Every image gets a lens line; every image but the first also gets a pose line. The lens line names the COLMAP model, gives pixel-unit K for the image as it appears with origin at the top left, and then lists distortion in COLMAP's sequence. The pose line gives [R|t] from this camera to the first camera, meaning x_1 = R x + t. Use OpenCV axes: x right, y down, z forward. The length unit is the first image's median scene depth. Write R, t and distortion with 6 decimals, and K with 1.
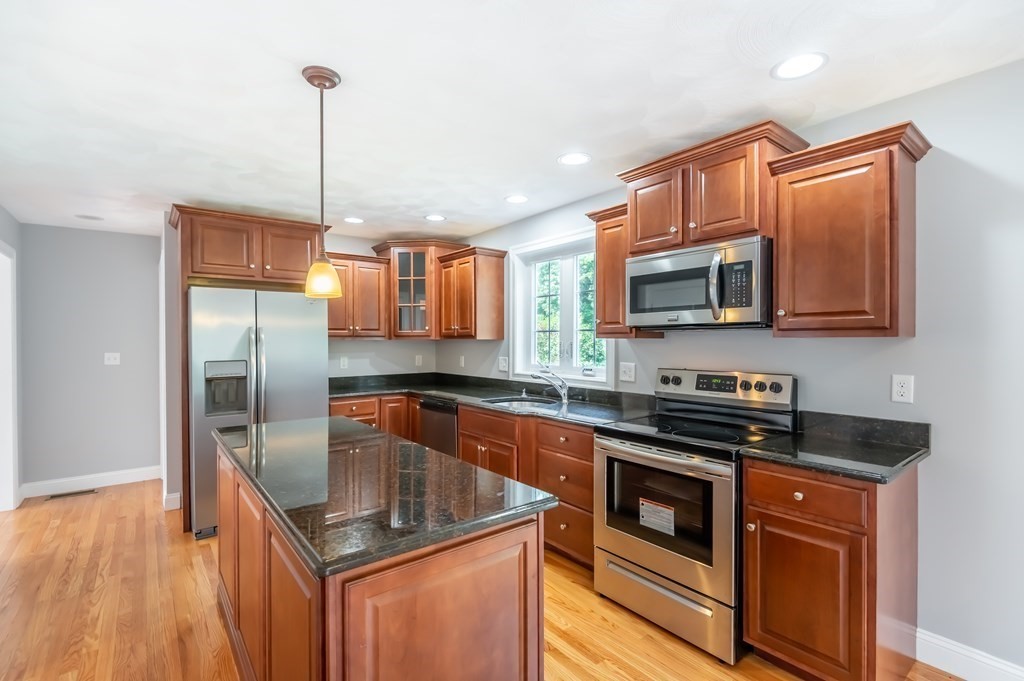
lens RADIAL K [[472.7, 0, 514.4], [0, 472.7, 342.0], [0, 0, 1]] dist [0.005837, -0.005362]
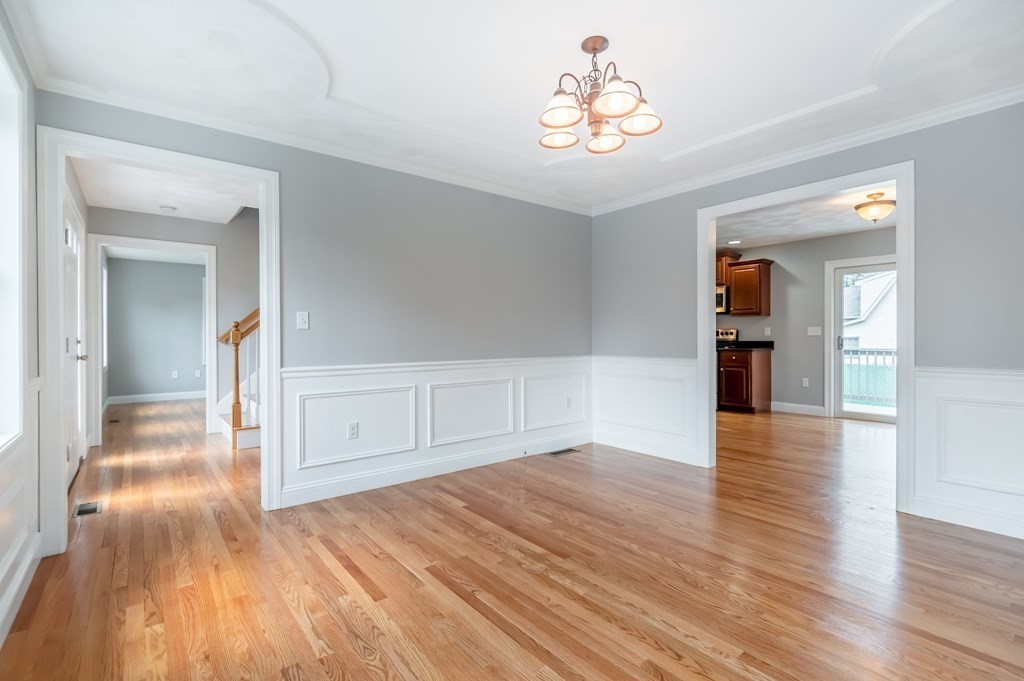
lens RADIAL K [[472.7, 0, 507.6], [0, 472.7, 337.7], [0, 0, 1]] dist [0.005837, -0.005362]
pose [[0.999994, -0.000590, 0.003509, -0.642421], [0.000599, 0.999997, -0.002520, 0.092072], [-0.003508, 0.002522, 0.999991, -1.458423]]
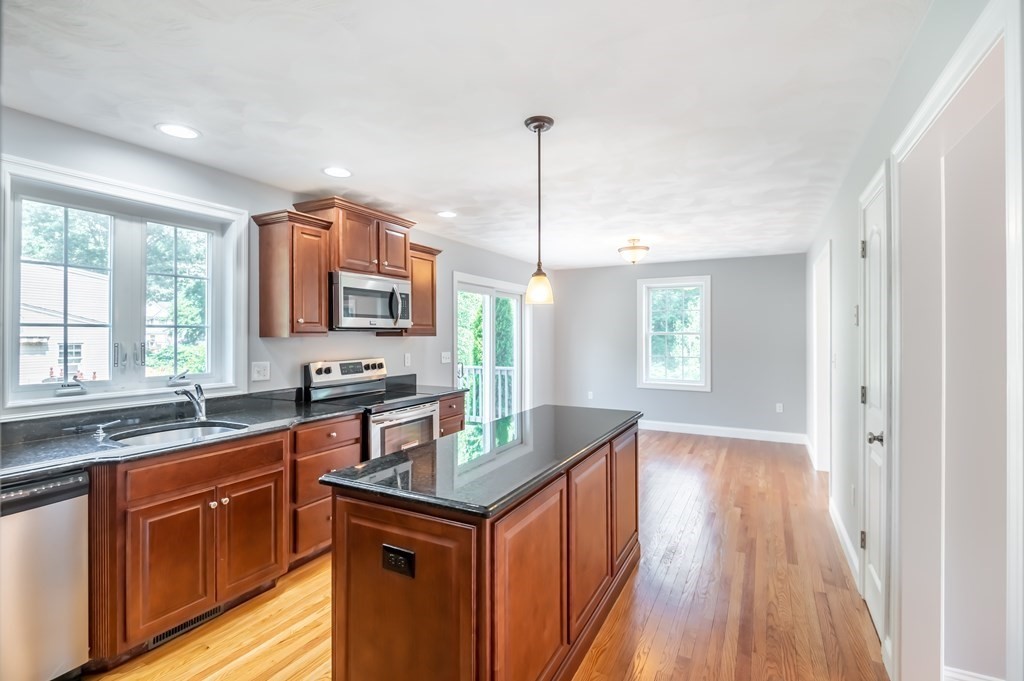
lens RADIAL K [[472.7, 0, 510.3], [0, 472.7, 332.1], [0, 0, 1]] dist [0.005837, -0.005362]
pose [[-0.397232, -0.001053, 0.917717, -0.841721], [-0.004128, 0.999991, -0.000639, -0.018544], [-0.917709, -0.004042, -0.397233, 0.883177]]
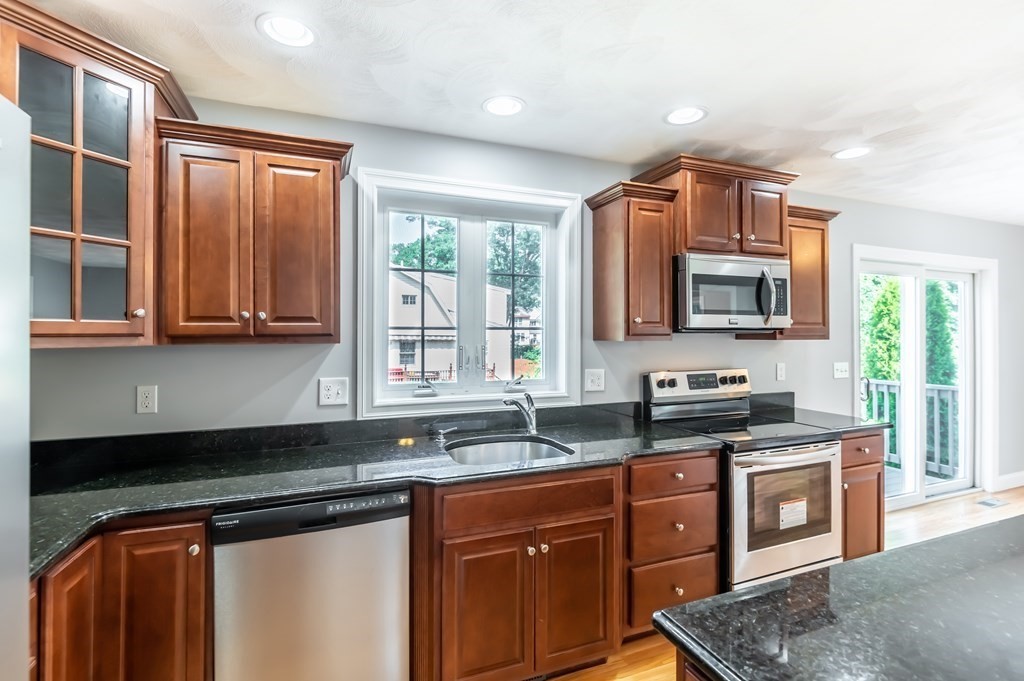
lens RADIAL K [[472.7, 0, 511.9], [0, 472.7, 332.7], [0, 0, 1]] dist [0.005837, -0.005362]
pose [[0.284879, -0.003331, 0.958558, -0.586448], [-0.001652, 0.999991, 0.003966, -0.022755], [-0.958562, -0.002713, 0.284871, 0.870371]]
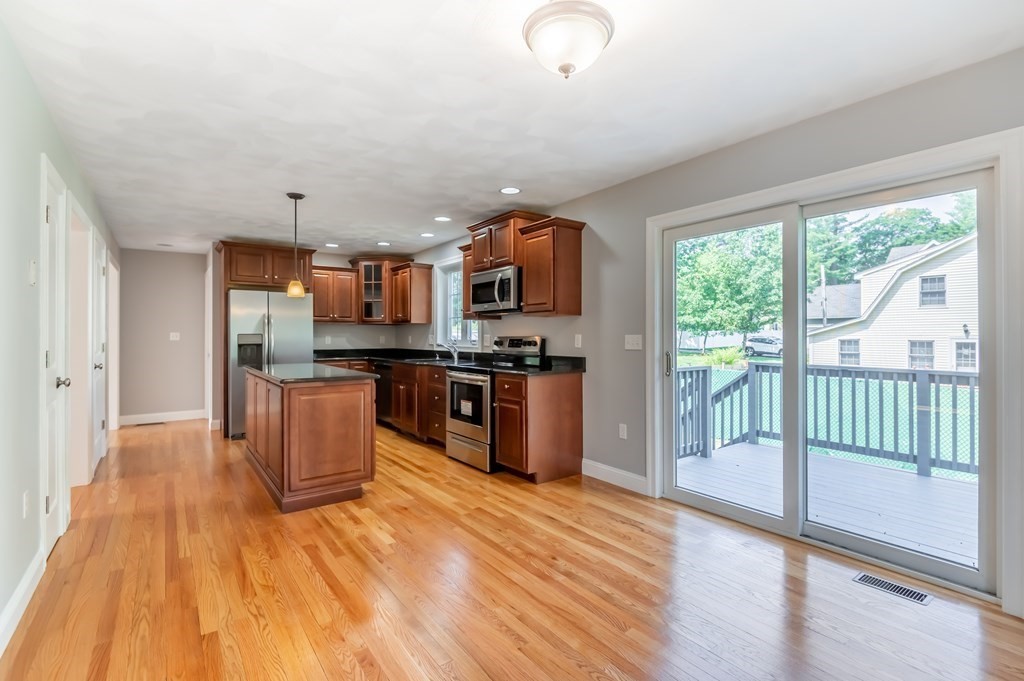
lens RADIAL K [[472.7, 0, 512.0], [0, 472.7, 335.4], [0, 0, 1]] dist [0.005837, -0.005362]
pose [[0.999377, 0.002308, -0.035217, 0.372058], [-0.002521, 0.999979, -0.005997, 0.052898], [0.035202, 0.006082, 0.999362, -0.635151]]
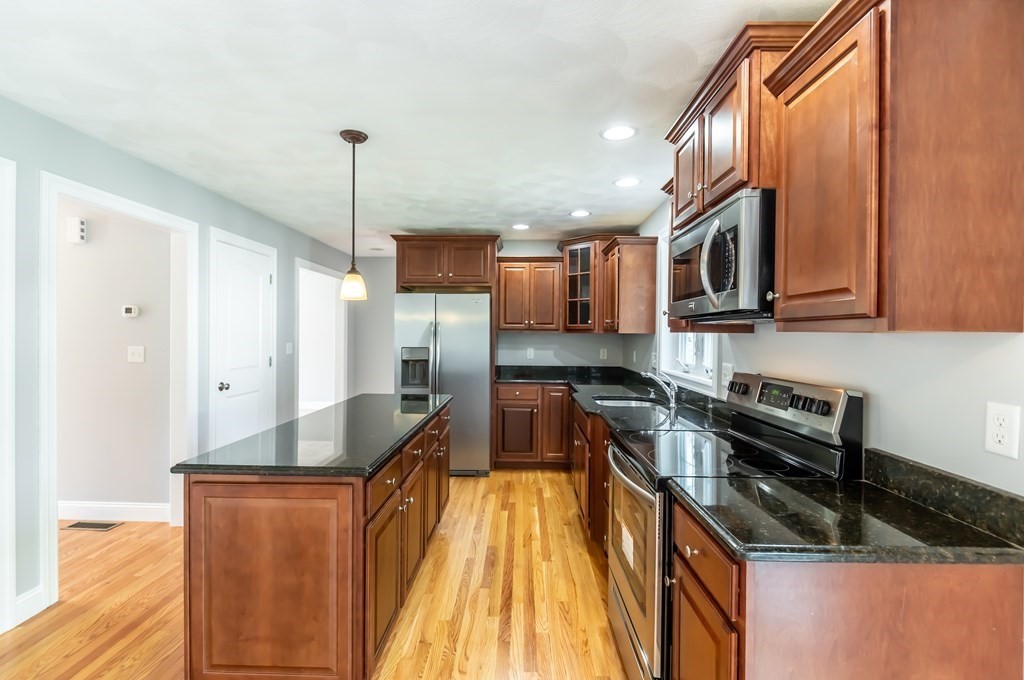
lens RADIAL K [[472.7, 0, 501.9], [0, 472.7, 335.2], [0, 0, 1]] dist [0.005837, -0.005362]
pose [[0.763301, 0.011181, -0.645947, 0.446602], [-0.012484, 0.999919, 0.002555, -0.001004], [0.645923, 0.006114, 0.763378, 0.140108]]
